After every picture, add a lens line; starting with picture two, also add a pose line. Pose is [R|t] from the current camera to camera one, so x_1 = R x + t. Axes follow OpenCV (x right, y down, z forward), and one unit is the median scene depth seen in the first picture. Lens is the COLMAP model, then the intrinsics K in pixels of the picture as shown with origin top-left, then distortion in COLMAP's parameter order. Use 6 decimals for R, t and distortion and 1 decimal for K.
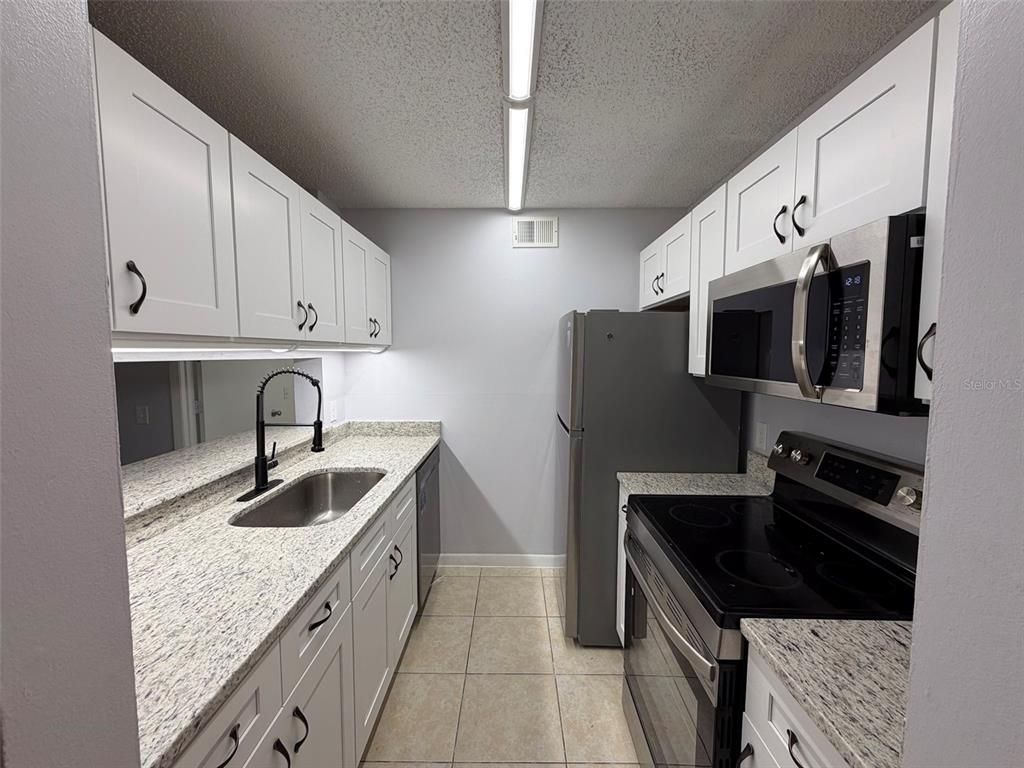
lens RADIAL K [[412.2, 0, 507.9], [0, 412.2, 385.1], [0, 0, 1]] dist [-0.001281, 0.000325]
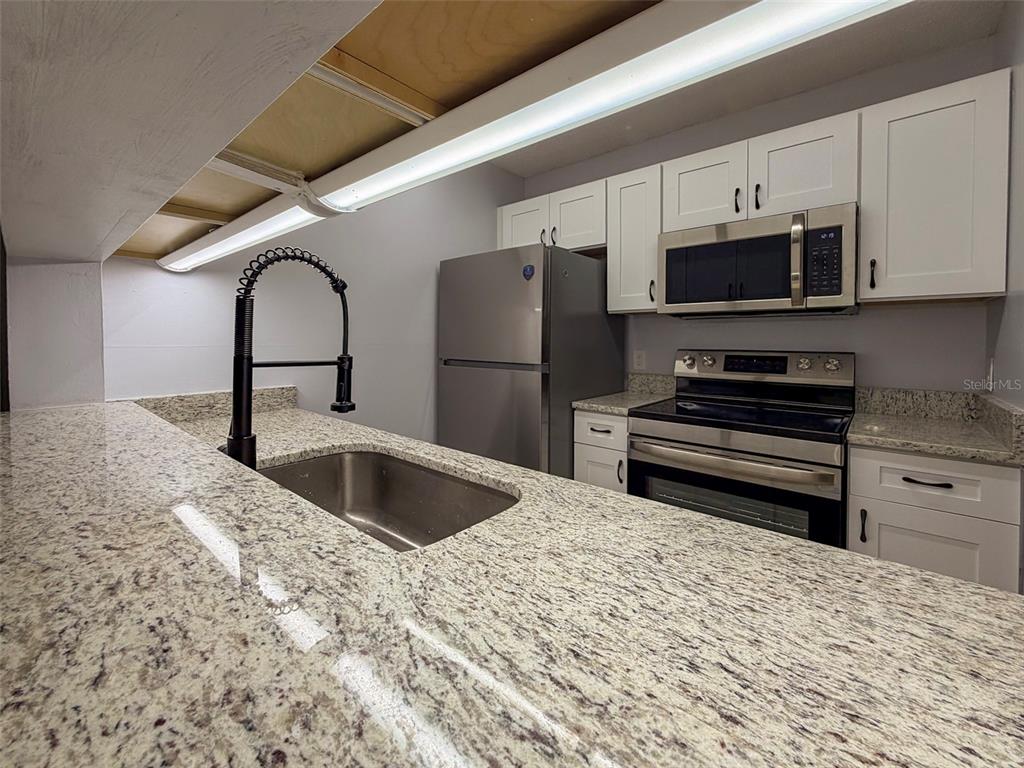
lens RADIAL K [[421.4, 0, 513.3], [0, 421.4, 348.3], [0, 0, 1]] dist [-0.000609, 0.000236]
pose [[0.642872, -0.016861, 0.765788, -0.712933], [0.056709, 0.998062, -0.025631, 0.100322], [-0.763872, 0.059904, 0.642582, 0.445721]]
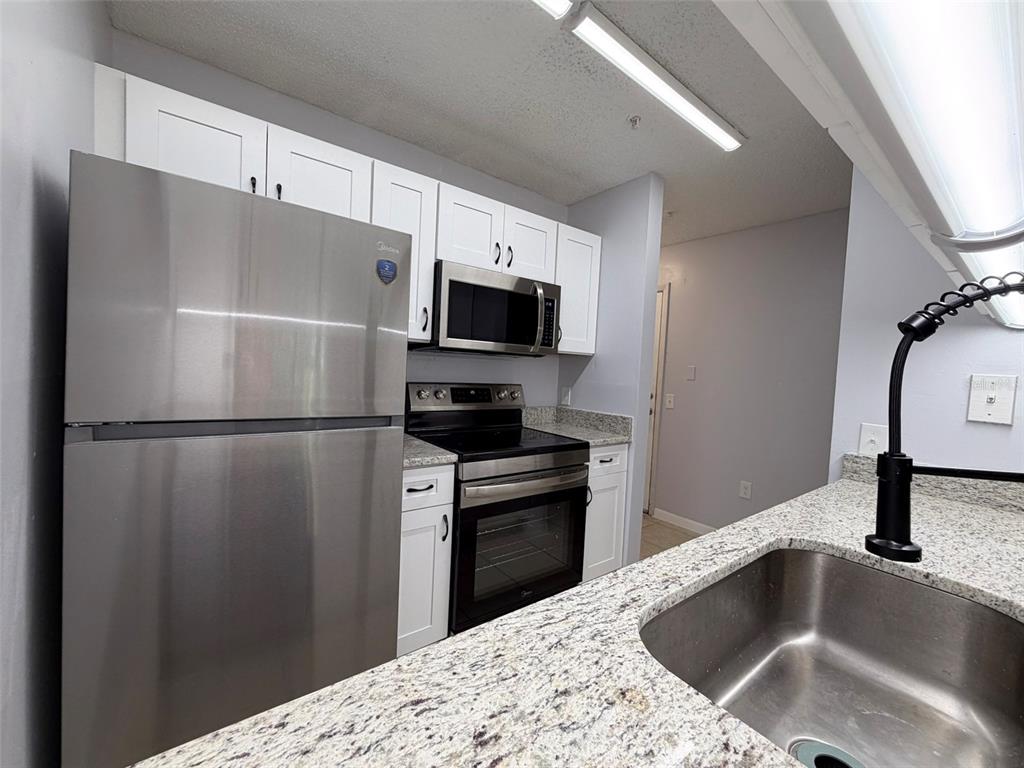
lens RADIAL K [[412.2, 0, 507.9], [0, 412.2, 385.1], [0, 0, 1]] dist [-0.001281, 0.000325]
pose [[-0.614568, -0.065523, 0.786138, -0.508796], [0.012512, 0.995610, 0.092763, 0.001802], [-0.788765, 0.066845, -0.611050, 1.376363]]
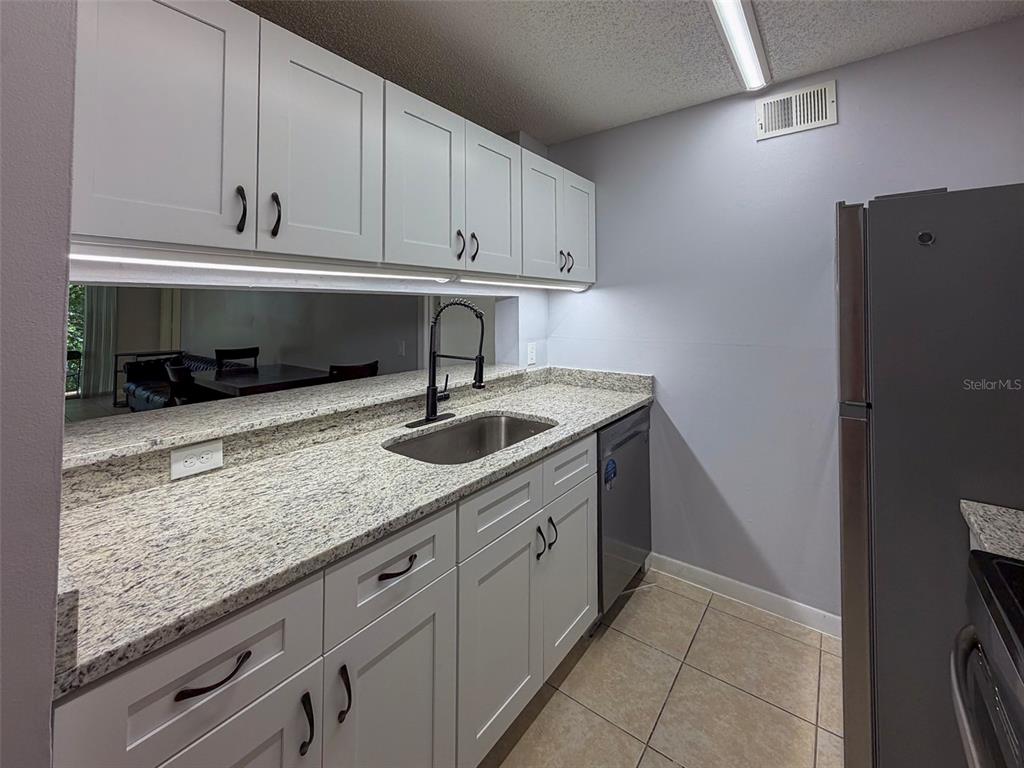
lens RADIAL K [[438.6, 0, 481.3], [0, 438.6, 294.9], [0, 0, 1]] dist [0.002498, 0.000547]
pose [[0.783466, -0.020258, -0.621104, 0.161044], [-0.046334, 0.994782, -0.090892, 0.038069], [0.619705, 0.099989, 0.778440, 0.196292]]
